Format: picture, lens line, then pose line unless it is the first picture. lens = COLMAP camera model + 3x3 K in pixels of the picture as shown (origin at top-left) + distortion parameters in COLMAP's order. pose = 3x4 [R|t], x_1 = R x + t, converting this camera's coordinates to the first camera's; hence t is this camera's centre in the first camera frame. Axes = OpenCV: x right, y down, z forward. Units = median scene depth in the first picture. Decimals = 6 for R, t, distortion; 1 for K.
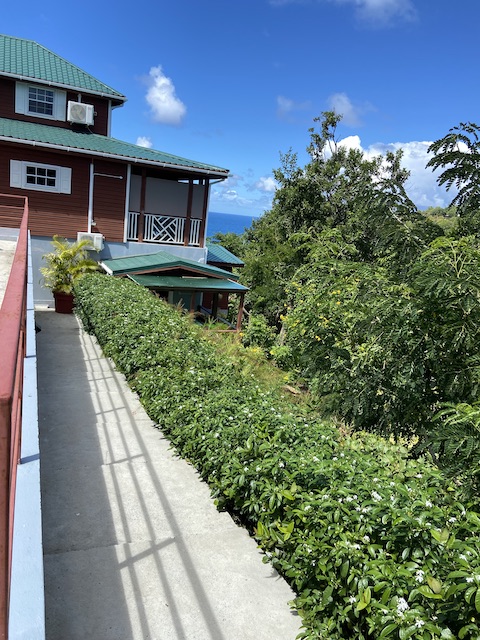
lens RADIAL K [[473.0, 0, 240.0], [0, 473.0, 320.0], [0, 0, 1]] dist [0.091856, -0.120906]
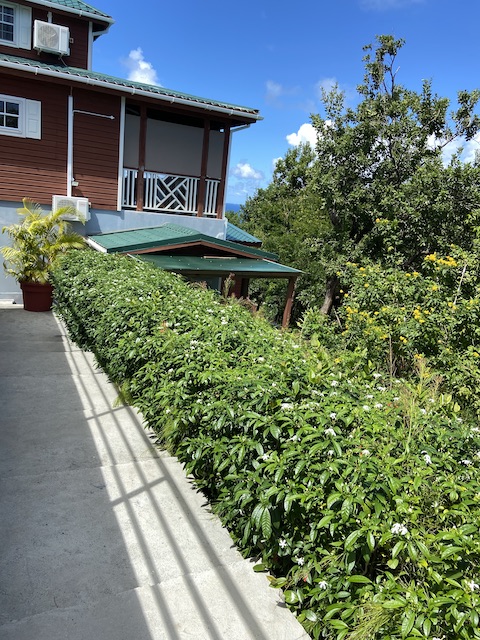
lens RADIAL K [[473.0, 0, 240.0], [0, 473.0, 320.0], [0, 0, 1]] dist [0.091856, -0.120906]
pose [[0.998493, -0.022450, 0.050072, -0.099436], [0.021051, 0.999378, 0.028282, -0.013513], [-0.050675, -0.027186, 0.998345, 0.264455]]
